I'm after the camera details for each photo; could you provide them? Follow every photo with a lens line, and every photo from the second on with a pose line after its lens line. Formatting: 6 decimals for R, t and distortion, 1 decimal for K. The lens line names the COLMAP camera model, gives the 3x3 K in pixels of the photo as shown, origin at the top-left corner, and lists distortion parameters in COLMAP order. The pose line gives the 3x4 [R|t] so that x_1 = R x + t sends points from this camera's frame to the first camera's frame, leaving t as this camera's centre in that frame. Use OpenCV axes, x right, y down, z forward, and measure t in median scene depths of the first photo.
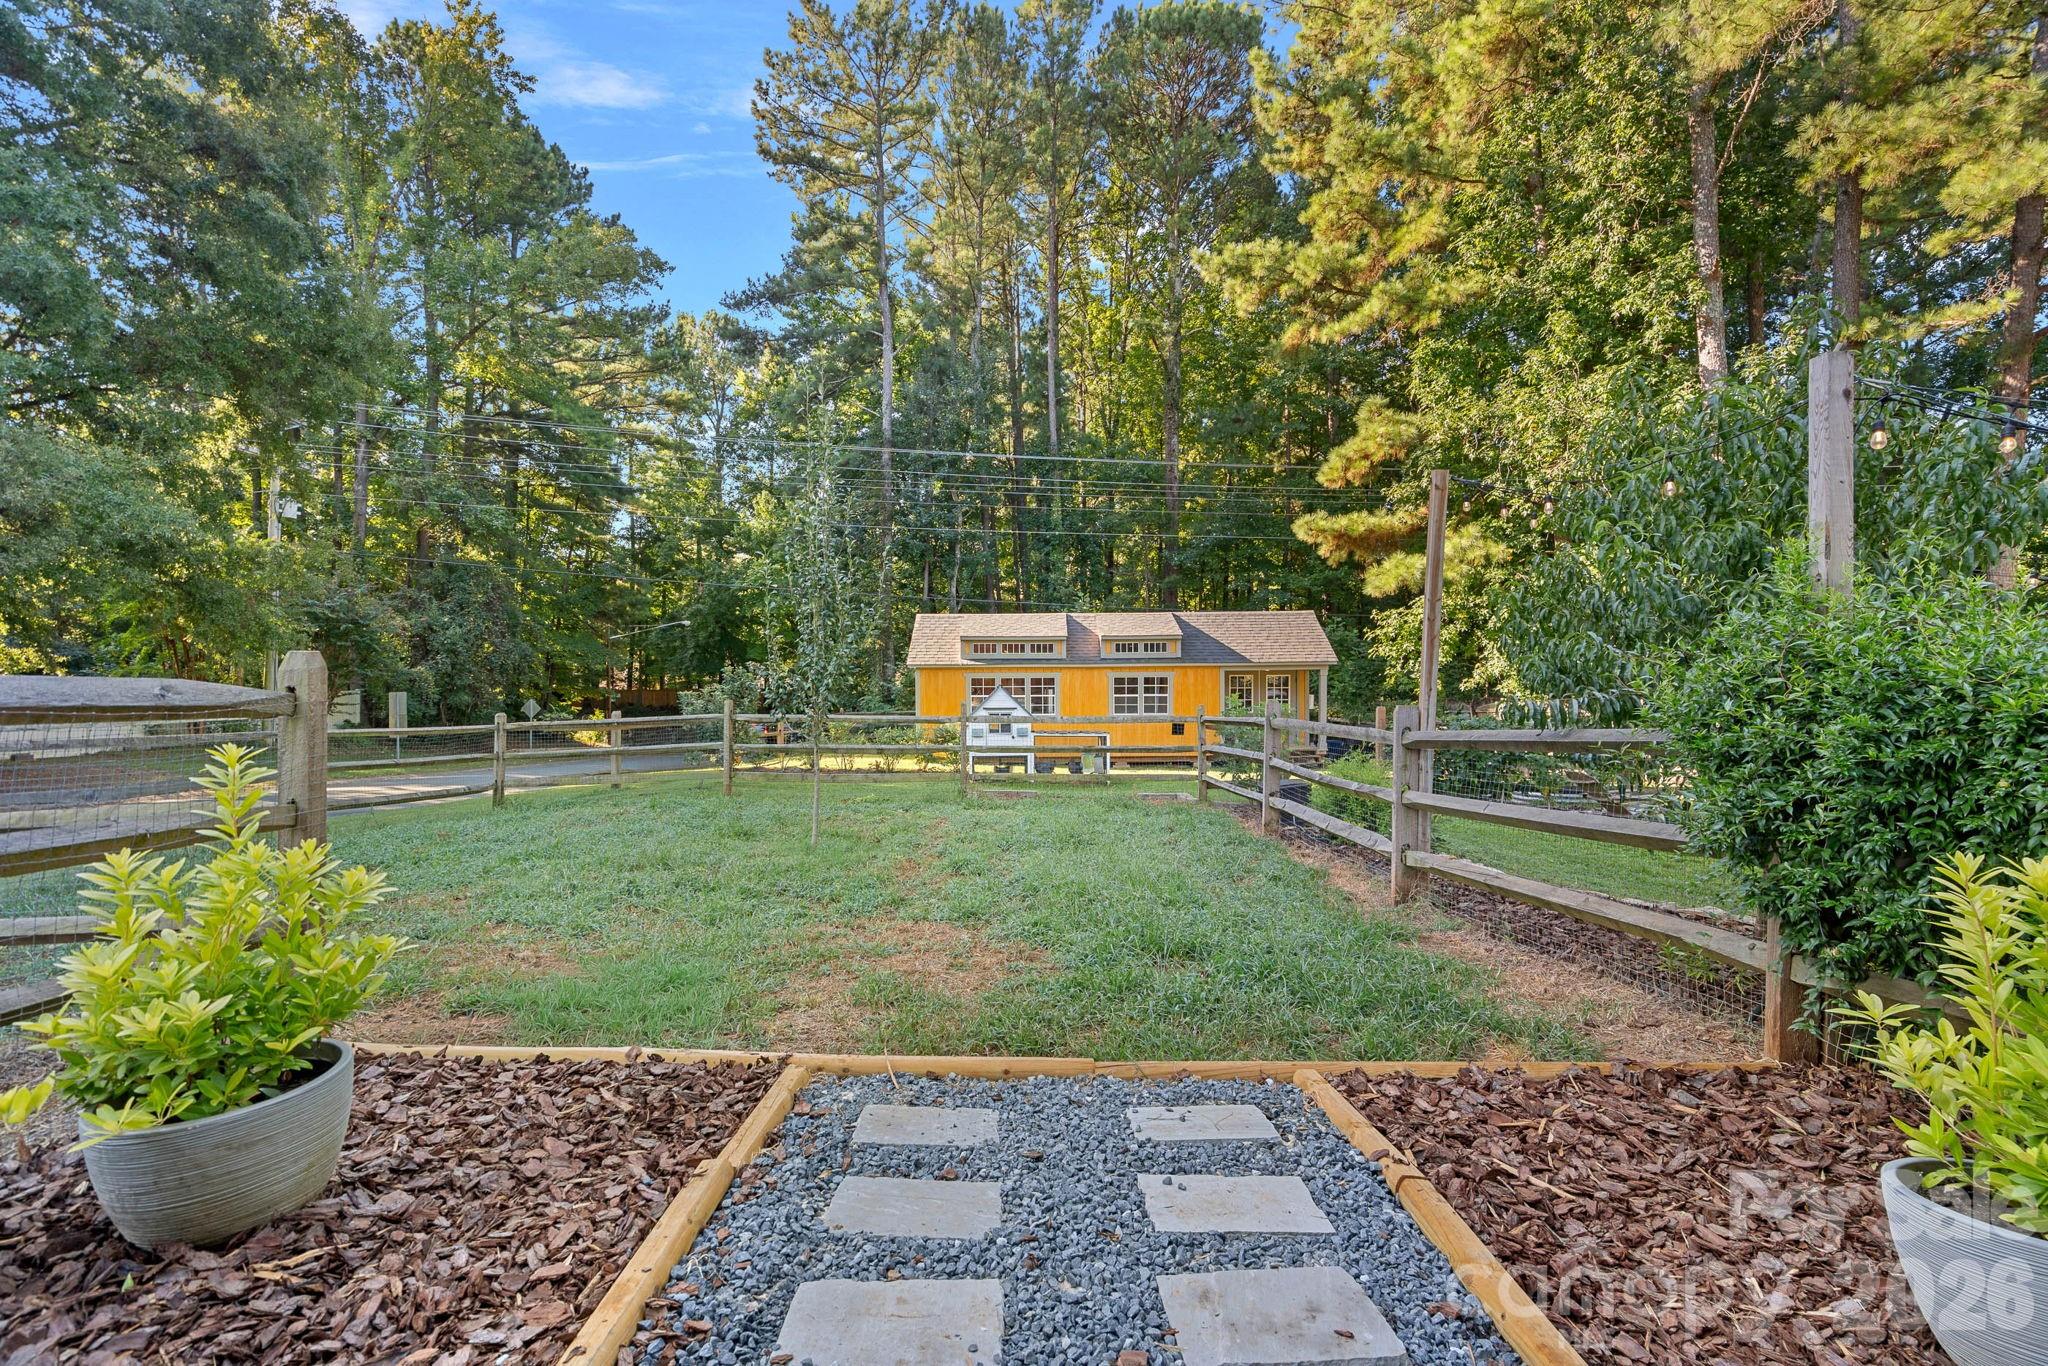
lens RADIAL K [[918.8, 0, 1012.4], [0, 918.8, 679.7], [0, 0, 1]] dist [0.001614, -0.000122]
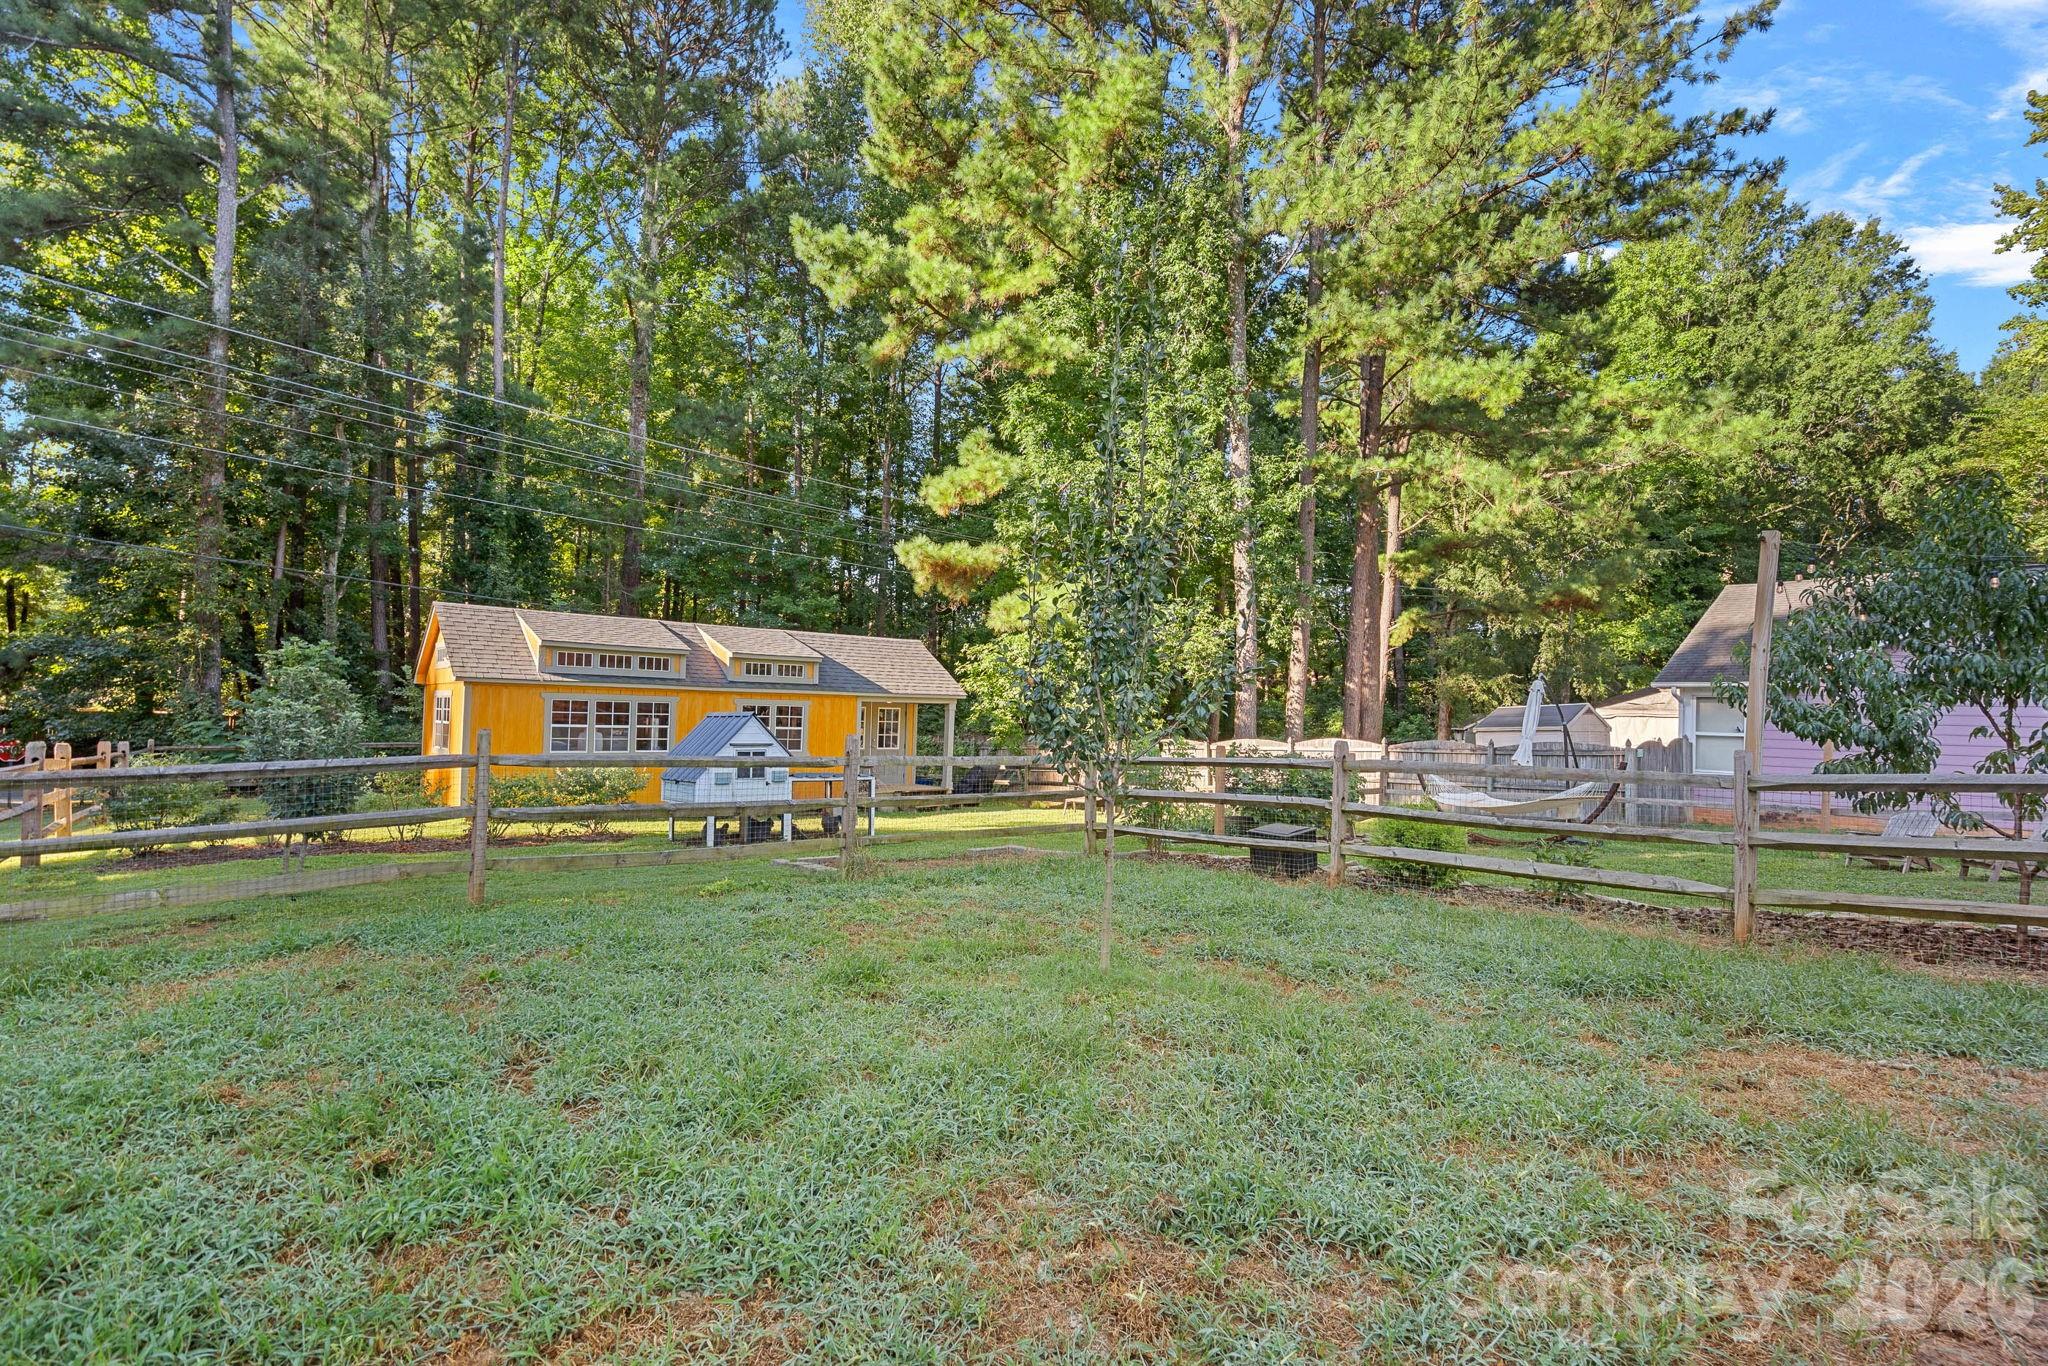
lens RADIAL K [[973.1, 0, 1011.8], [0, 973.1, 684.1], [0, 0, 1]] dist [-0.003090, -0.000263]
pose [[0.752539, 0.043978, 0.657077, -0.272023], [-0.026572, 0.998983, -0.036429, 0.003670], [-0.658011, 0.009955, 0.752942, 0.202263]]
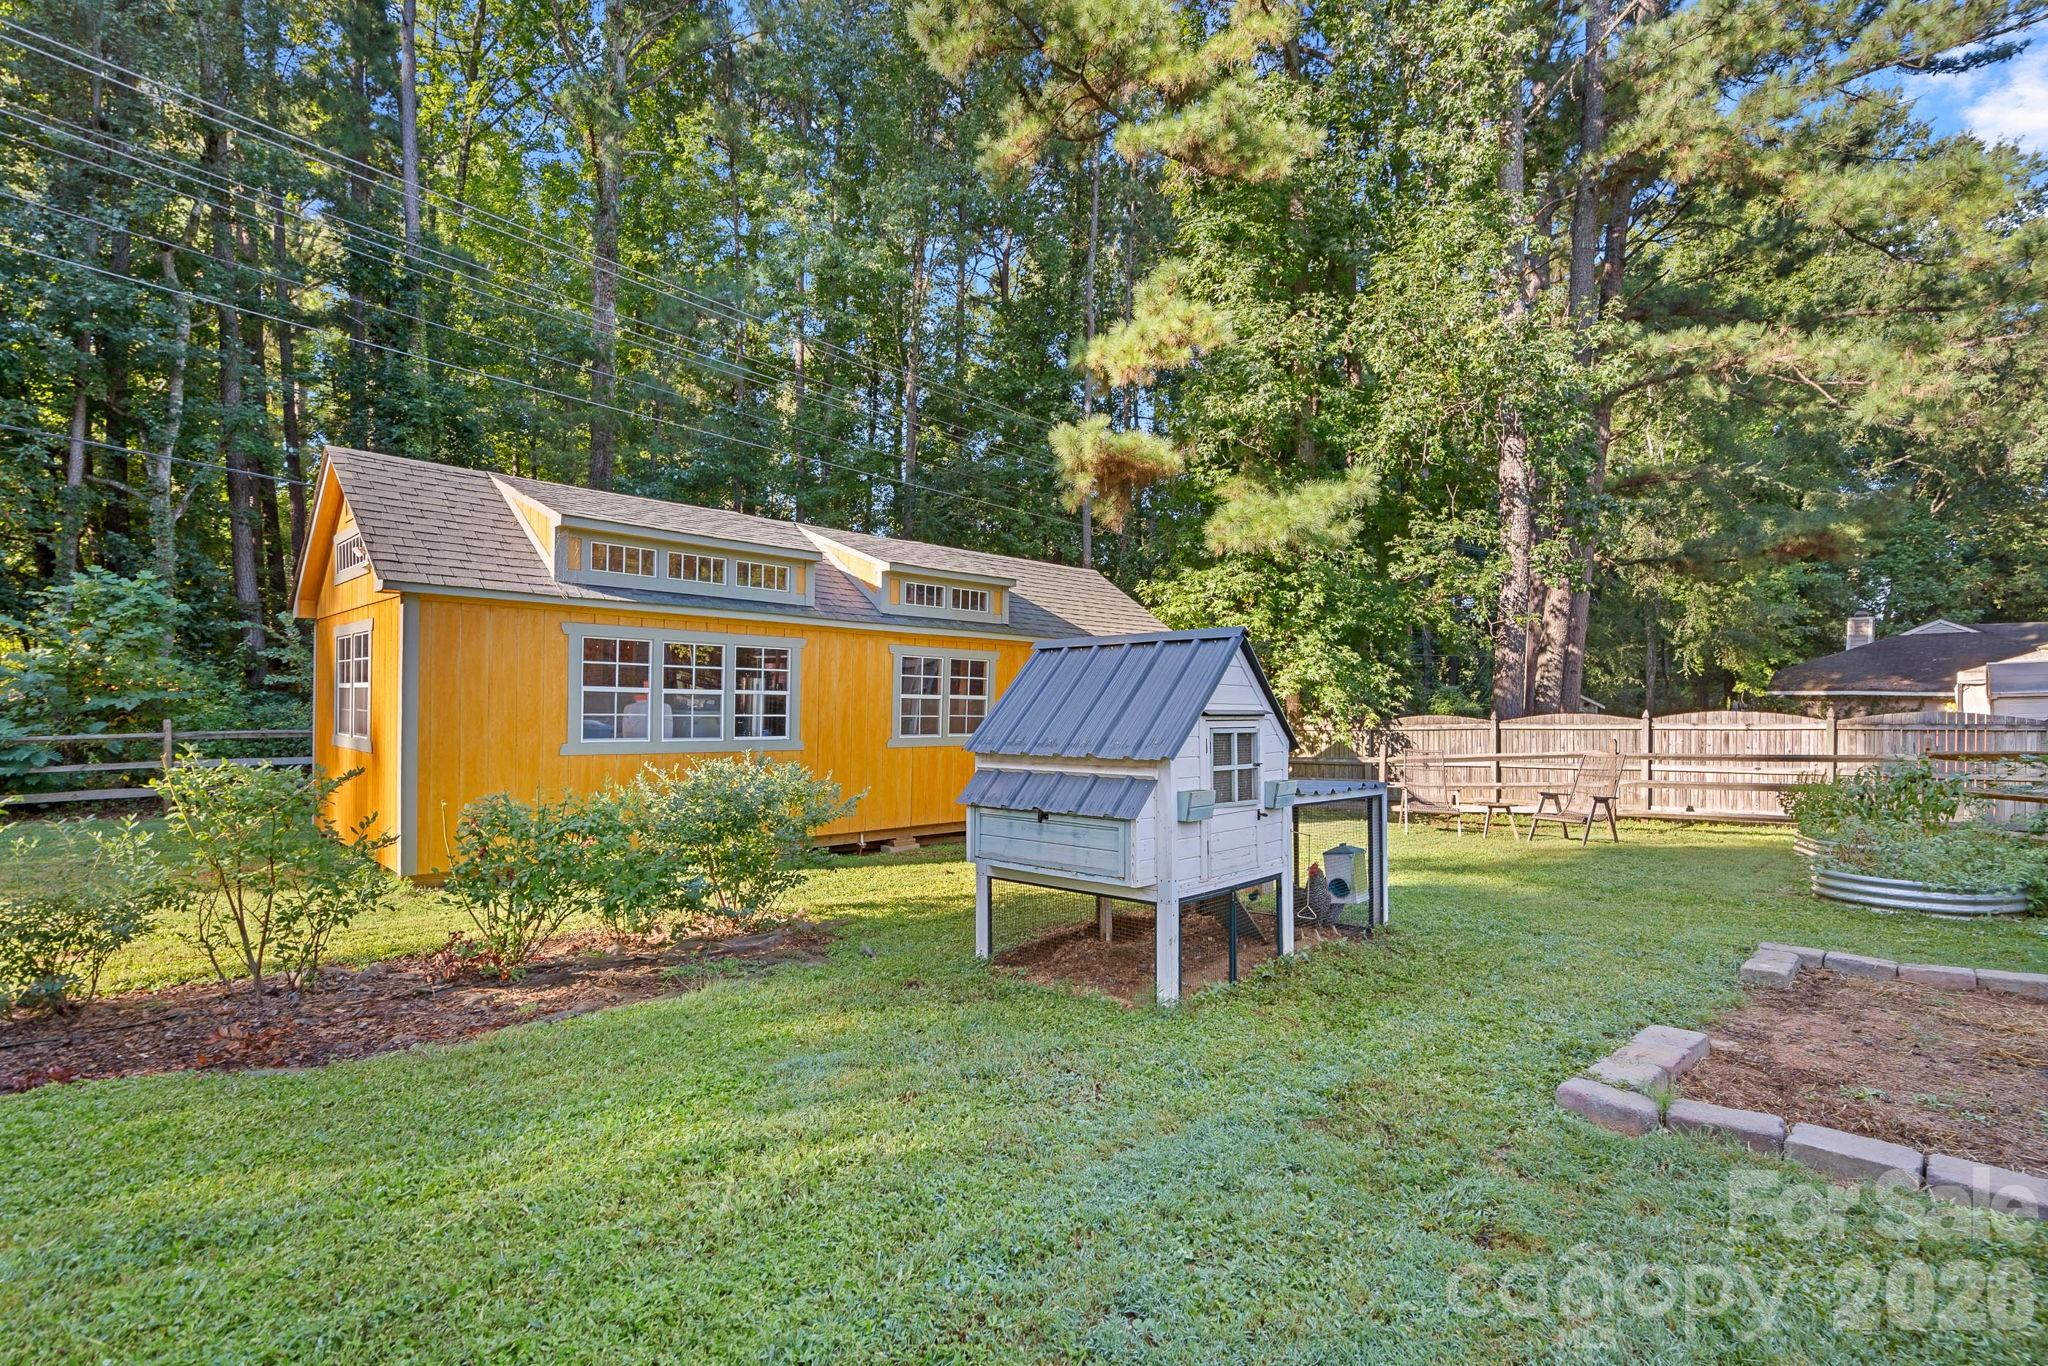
lens RADIAL K [[964.9, 0, 1020.1], [0, 964.9, 707.6], [0, 0, 1]] dist [-0.000941, 0.000103]
pose [[0.694214, 0.015231, 0.719607, -0.196459], [-0.019267, 0.999811, -0.002575, 0.022988], [-0.719511, -0.012077, 0.694376, 0.617999]]
